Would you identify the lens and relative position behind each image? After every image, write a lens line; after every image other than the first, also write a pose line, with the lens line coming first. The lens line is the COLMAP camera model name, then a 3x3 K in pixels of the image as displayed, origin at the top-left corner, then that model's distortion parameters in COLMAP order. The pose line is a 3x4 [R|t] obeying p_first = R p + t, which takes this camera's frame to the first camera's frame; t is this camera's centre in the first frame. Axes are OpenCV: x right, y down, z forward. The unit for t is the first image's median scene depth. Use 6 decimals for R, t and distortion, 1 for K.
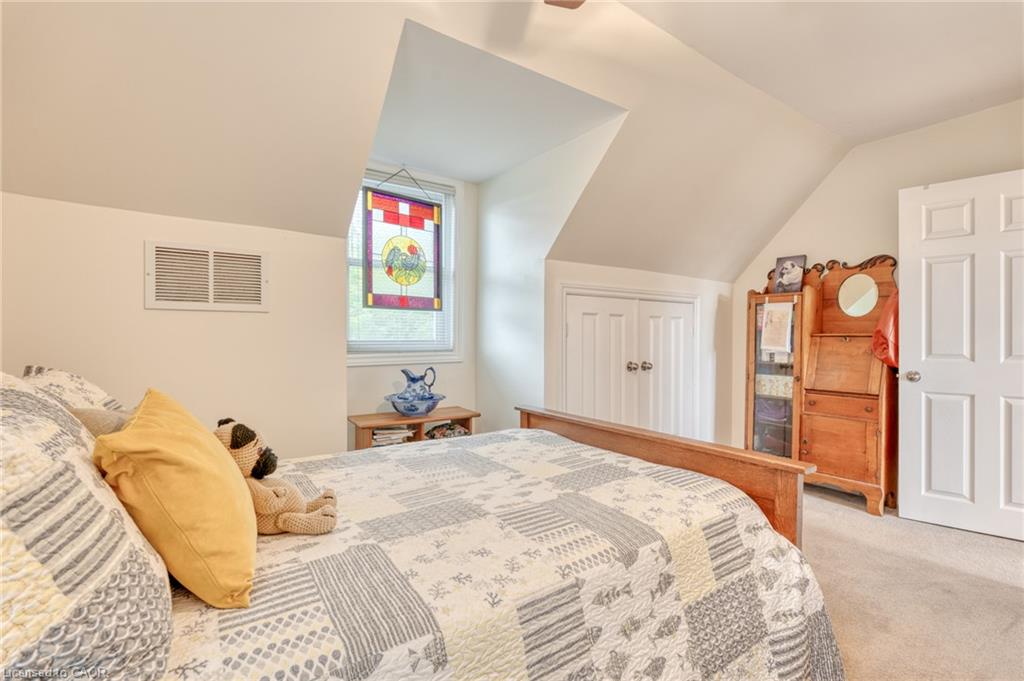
lens RADIAL K [[450.0, 0, 513.0], [0, 450.0, 336.3], [0, 0, 1]] dist [-0.003728, -0.000130]
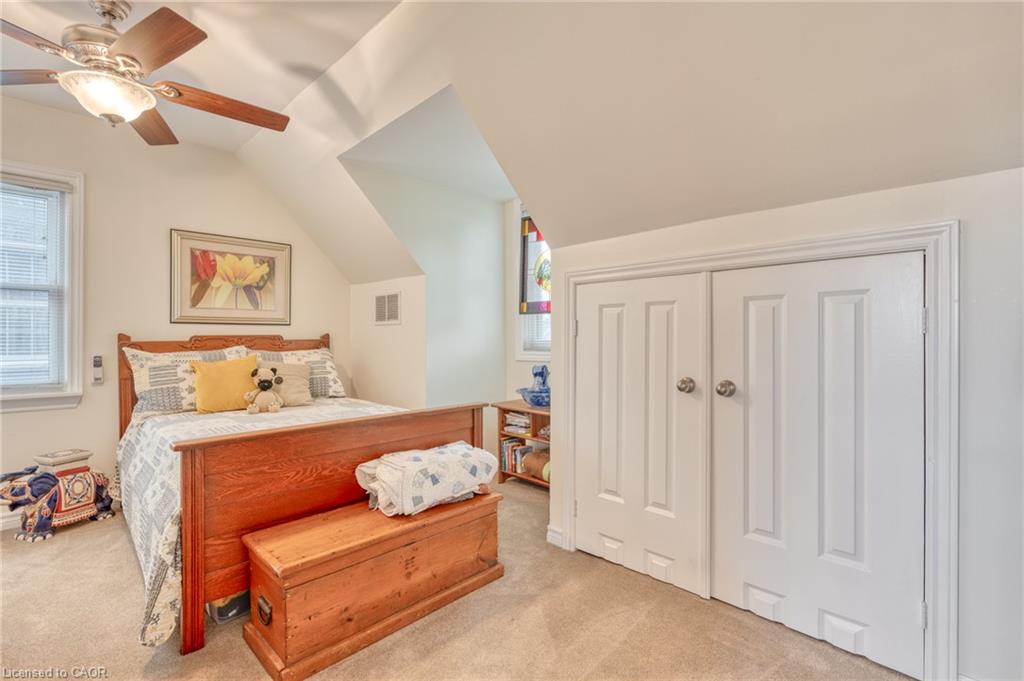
lens RADIAL K [[450.0, 0, 513.0], [0, 450.0, 336.3], [0, 0, 1]] dist [-0.003728, -0.000130]
pose [[0.197980, -0.005815, -0.980189, 0.893313], [0.000911, 0.999983, -0.005748, 0.004715], [0.980206, 0.000245, 0.197982, 0.722367]]
